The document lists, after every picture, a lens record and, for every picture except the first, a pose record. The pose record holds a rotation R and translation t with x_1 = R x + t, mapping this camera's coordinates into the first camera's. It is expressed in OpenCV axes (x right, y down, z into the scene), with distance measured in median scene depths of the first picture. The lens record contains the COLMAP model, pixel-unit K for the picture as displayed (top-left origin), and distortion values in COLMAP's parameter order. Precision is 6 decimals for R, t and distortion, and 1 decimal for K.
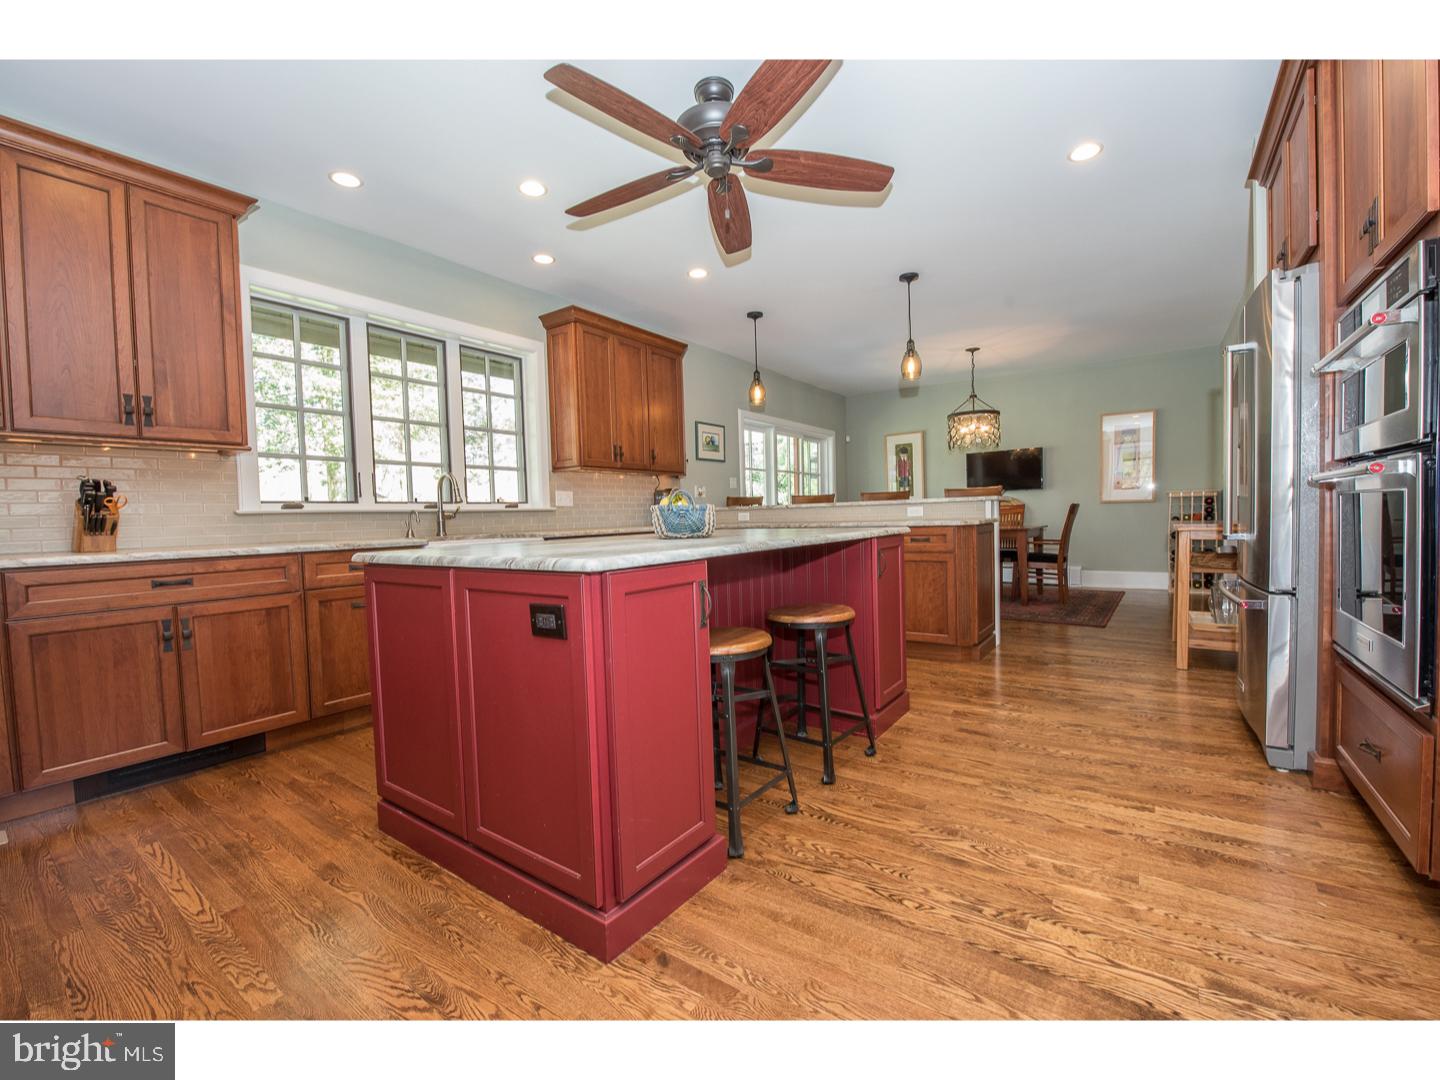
lens RADIAL K [[606.4, 0, 720.0], [0, 606.4, 540.0], [0, 0, 1]] dist [-0.021457, 0.000073]
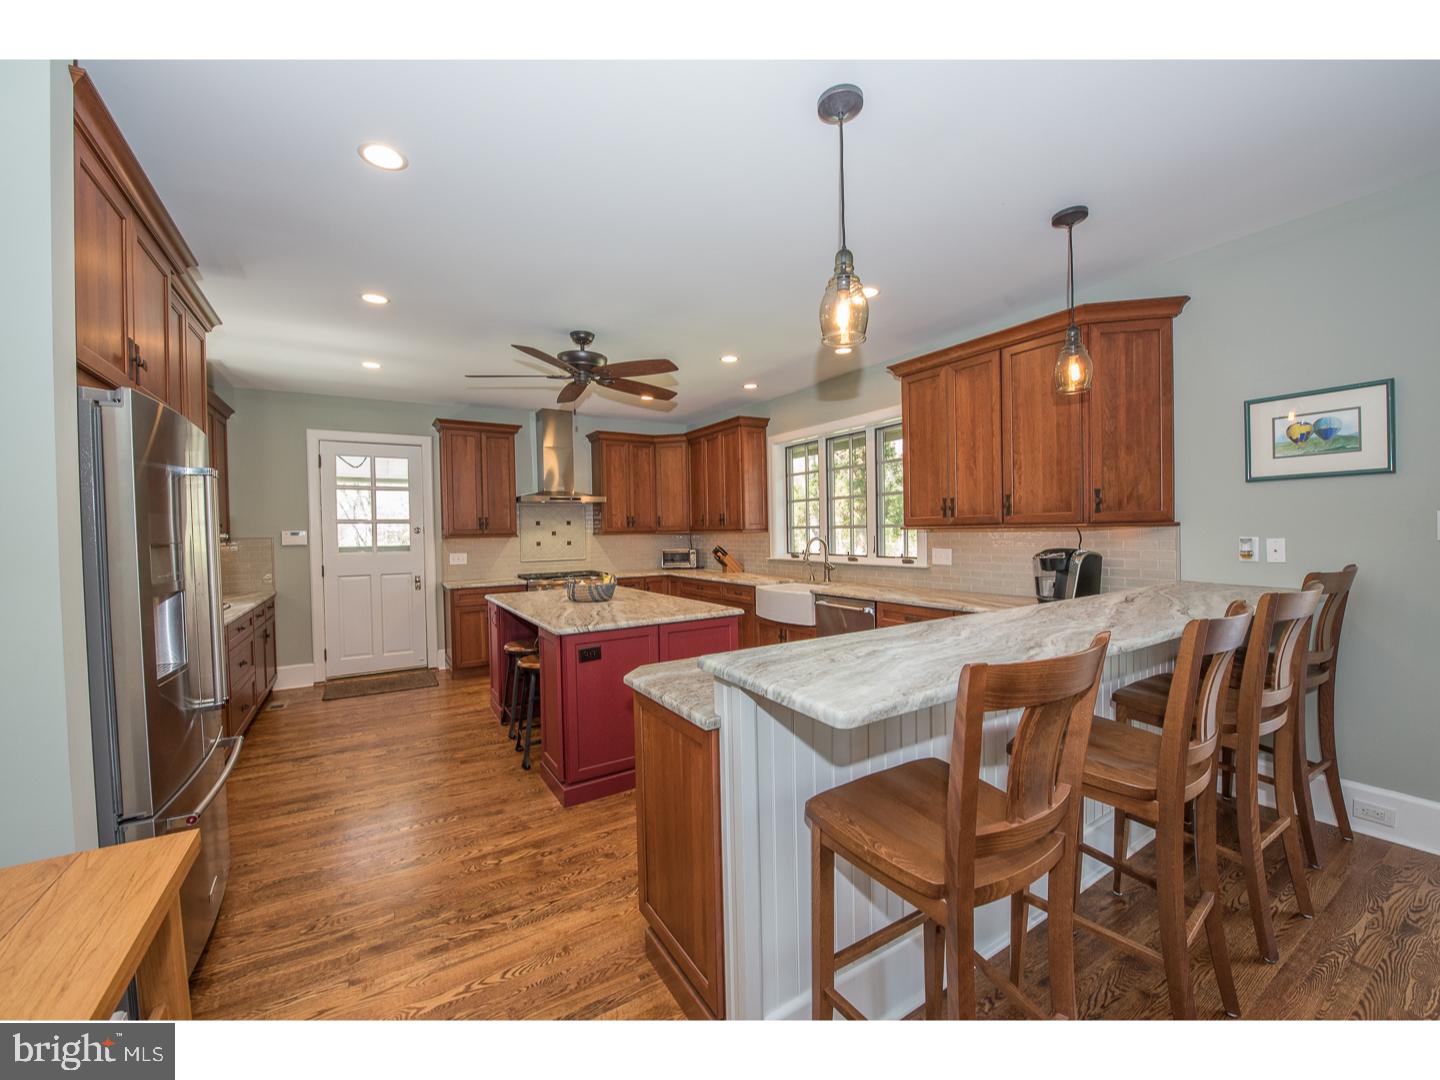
lens RADIAL K [[571.1, 0, 720.0], [0, 571.1, 540.0], [0, 0, 1]] dist [-0.023981, -0.000264]
pose [[-0.384085, 0.053243, -0.921761, 0.680795], [-0.003702, 0.998239, 0.059203, -0.144174], [0.923290, 0.026152, -0.383211, 1.016766]]
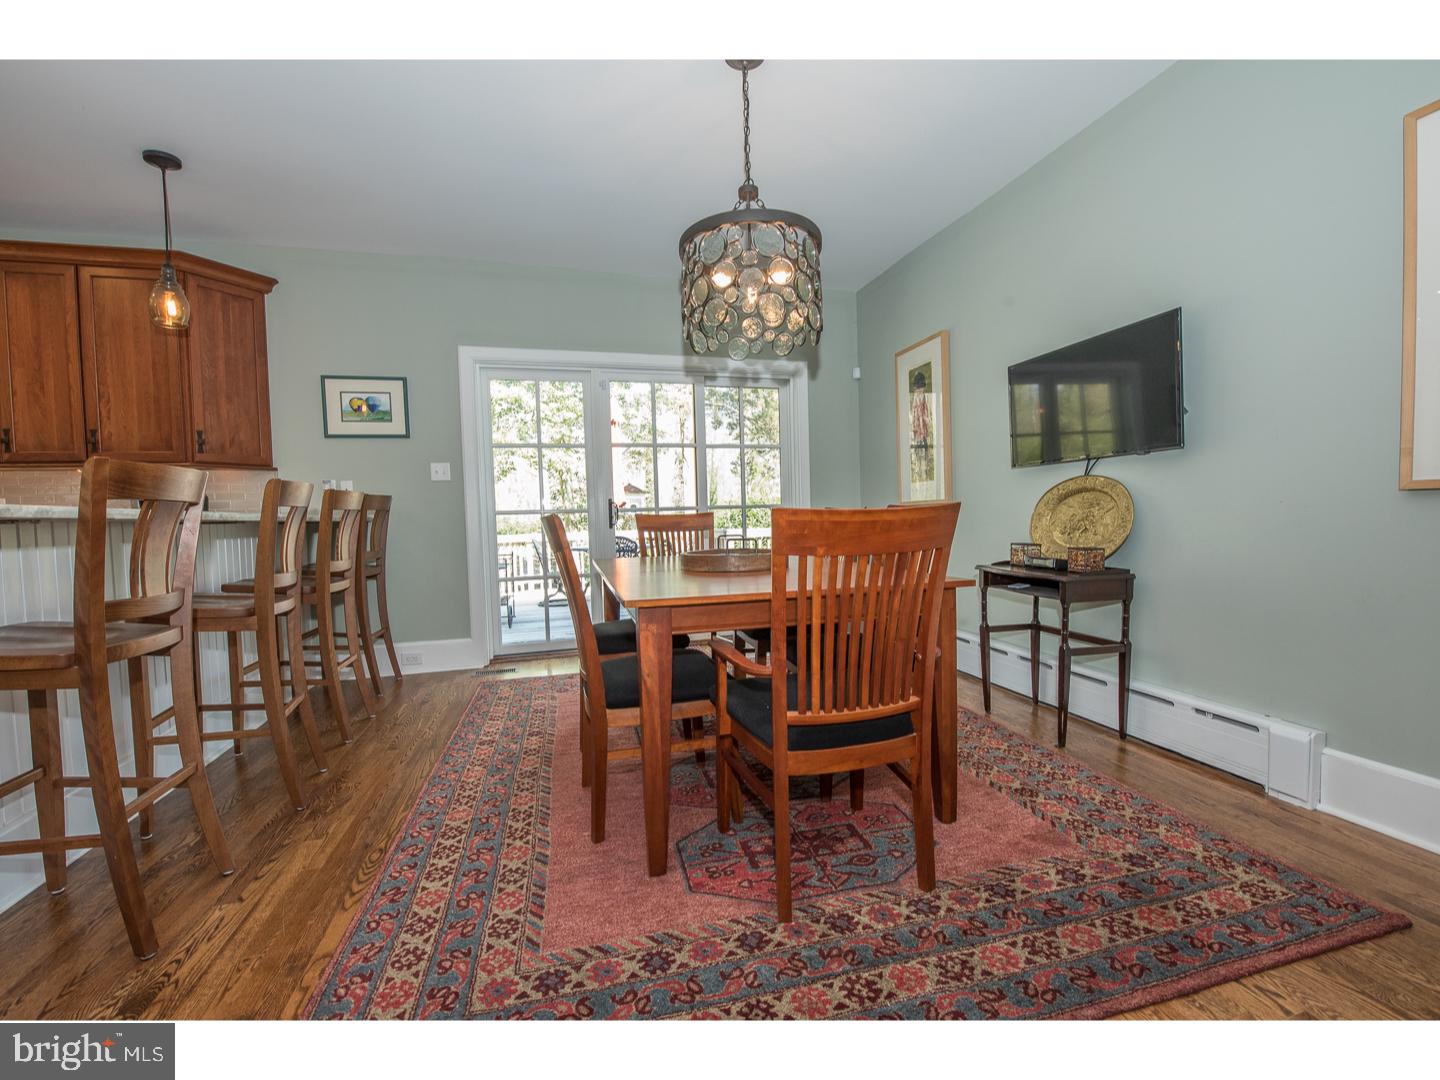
lens RADIAL K [[606.4, 0, 720.0], [0, 606.4, 540.0], [0, 0, 1]] dist [-0.019297, -0.000077]
pose [[0.784873, 0.031879, -0.618836, 0.861113], [-0.016932, 0.999406, 0.030009, -0.068268], [0.619426, -0.013075, 0.784947, 0.987423]]
